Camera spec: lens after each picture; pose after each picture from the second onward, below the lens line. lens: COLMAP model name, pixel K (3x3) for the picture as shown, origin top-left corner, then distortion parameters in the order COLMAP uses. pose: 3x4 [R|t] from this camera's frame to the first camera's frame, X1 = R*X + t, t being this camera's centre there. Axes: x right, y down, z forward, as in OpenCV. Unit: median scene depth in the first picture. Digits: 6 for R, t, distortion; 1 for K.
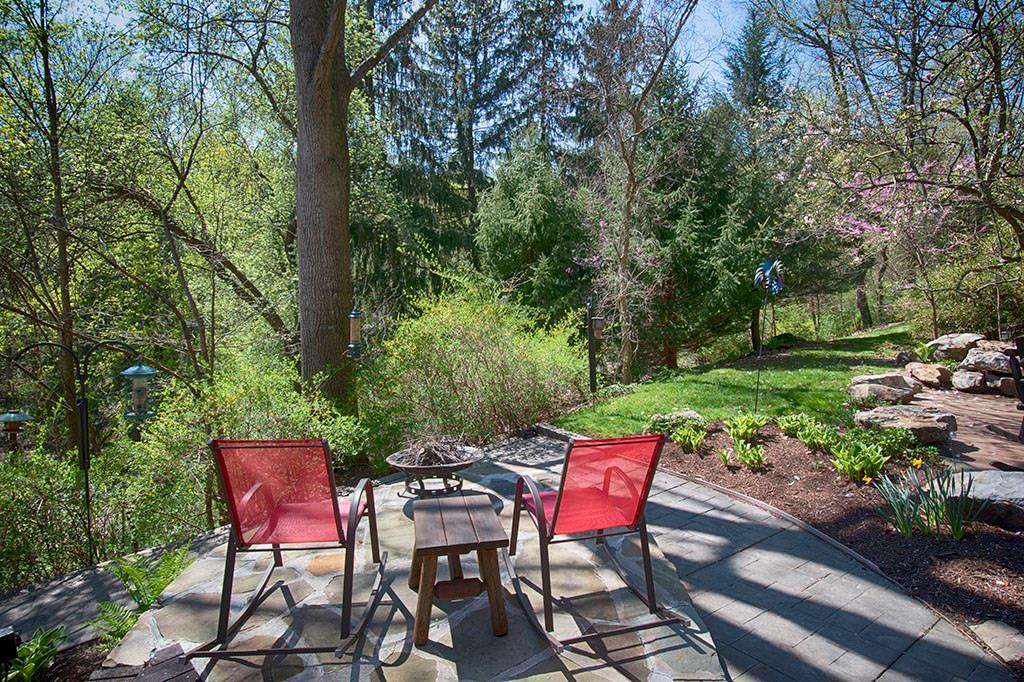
lens RADIAL K [[525.9, 0, 511.6], [0, 525.9, 318.6], [0, 0, 1]] dist [-0.000867, -0.000543]
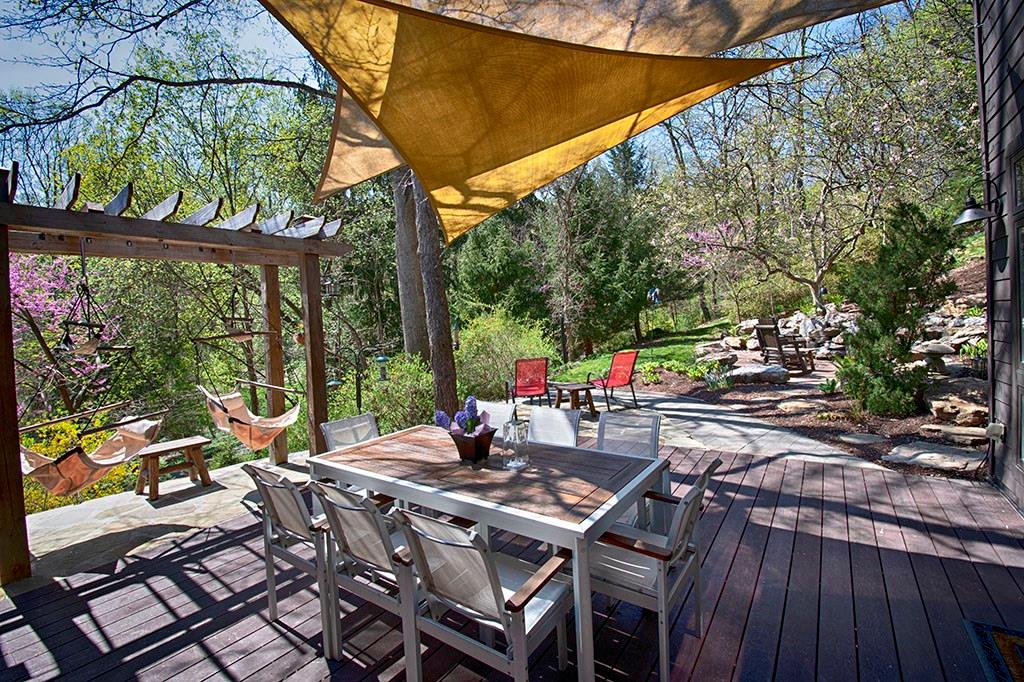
lens RADIAL K [[436.5, 0, 512.1], [0, 436.5, 325.7], [0, 0, 1]] dist [0.000077, 0.000012]
pose [[0.983544, -0.064617, 0.168719, -0.163113], [0.066847, 0.997735, -0.007566, 0.006185], [-0.167848, 0.018720, 0.985635, -0.273560]]
